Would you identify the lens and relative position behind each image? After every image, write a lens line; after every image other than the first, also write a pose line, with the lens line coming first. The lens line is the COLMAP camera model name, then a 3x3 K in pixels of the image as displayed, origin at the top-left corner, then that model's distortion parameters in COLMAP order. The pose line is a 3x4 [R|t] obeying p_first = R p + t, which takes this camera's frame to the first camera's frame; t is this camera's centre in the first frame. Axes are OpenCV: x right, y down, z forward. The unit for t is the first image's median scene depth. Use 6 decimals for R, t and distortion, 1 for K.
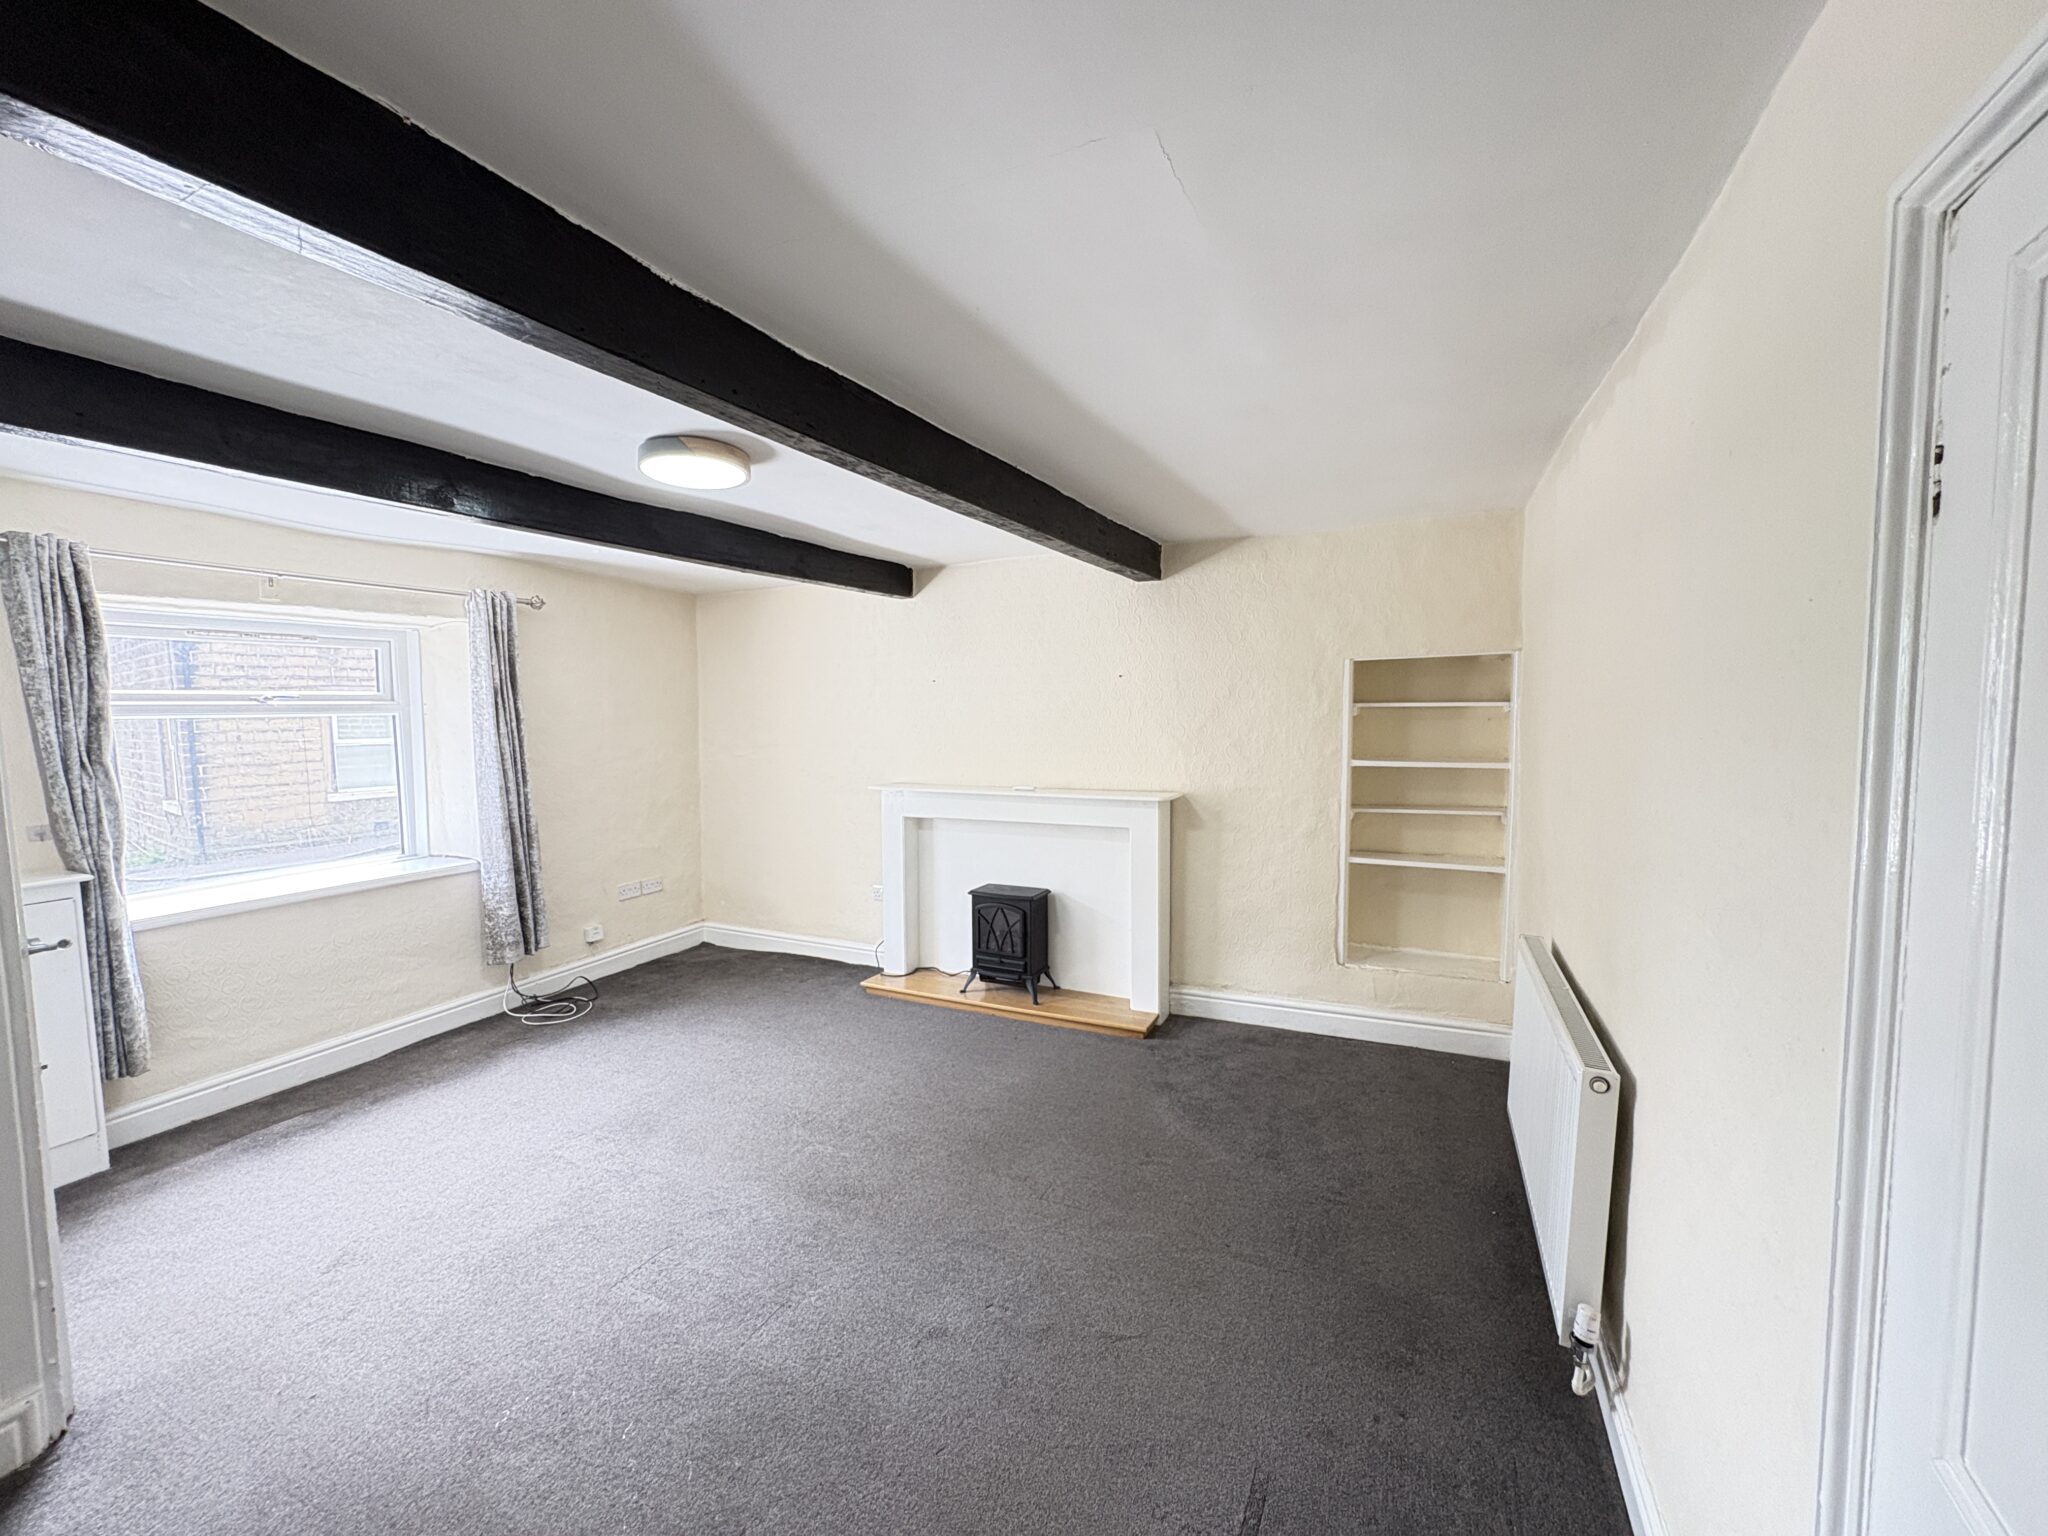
lens RADIAL K [[815.4, 0, 1020.0], [0, 815.4, 764.1], [0, 0, 1]] dist [0.000398, 0.000212]
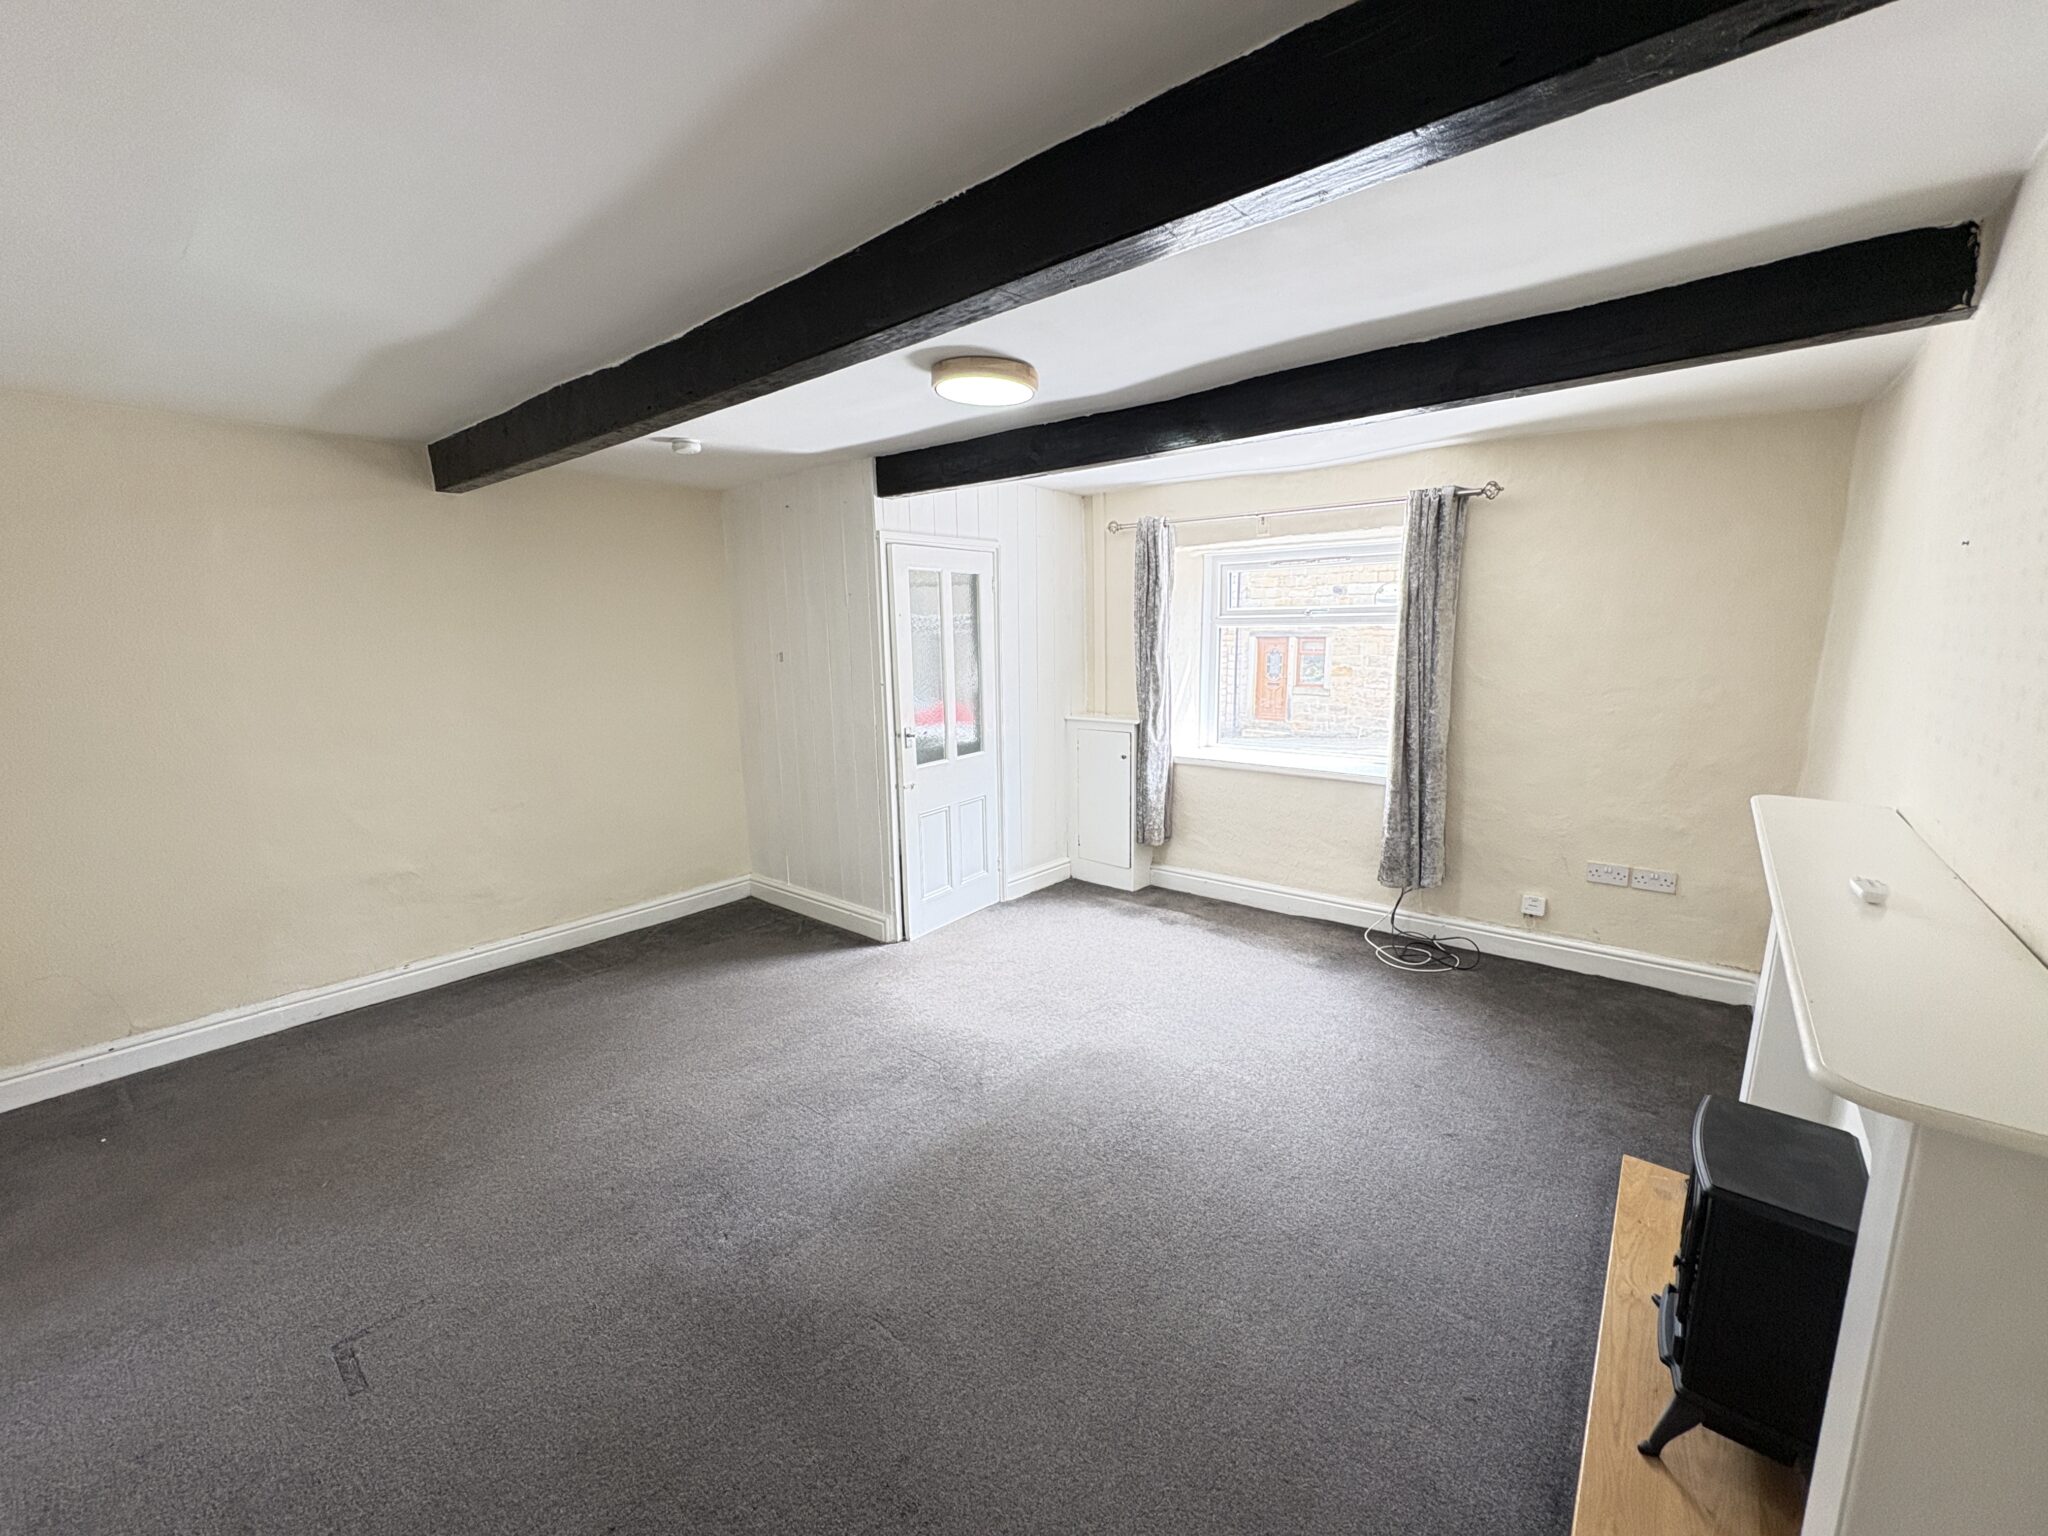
lens RADIAL K [[815.4, 0, 1019.6], [0, 815.4, 776.4], [0, 0, 1]] dist [0.000398, 0.000212]
pose [[-0.229450, 0.189415, -0.954712, 0.387471], [-0.055689, 0.976720, 0.207165, -0.062253], [0.971726, 0.100701, -0.213560, 0.784899]]
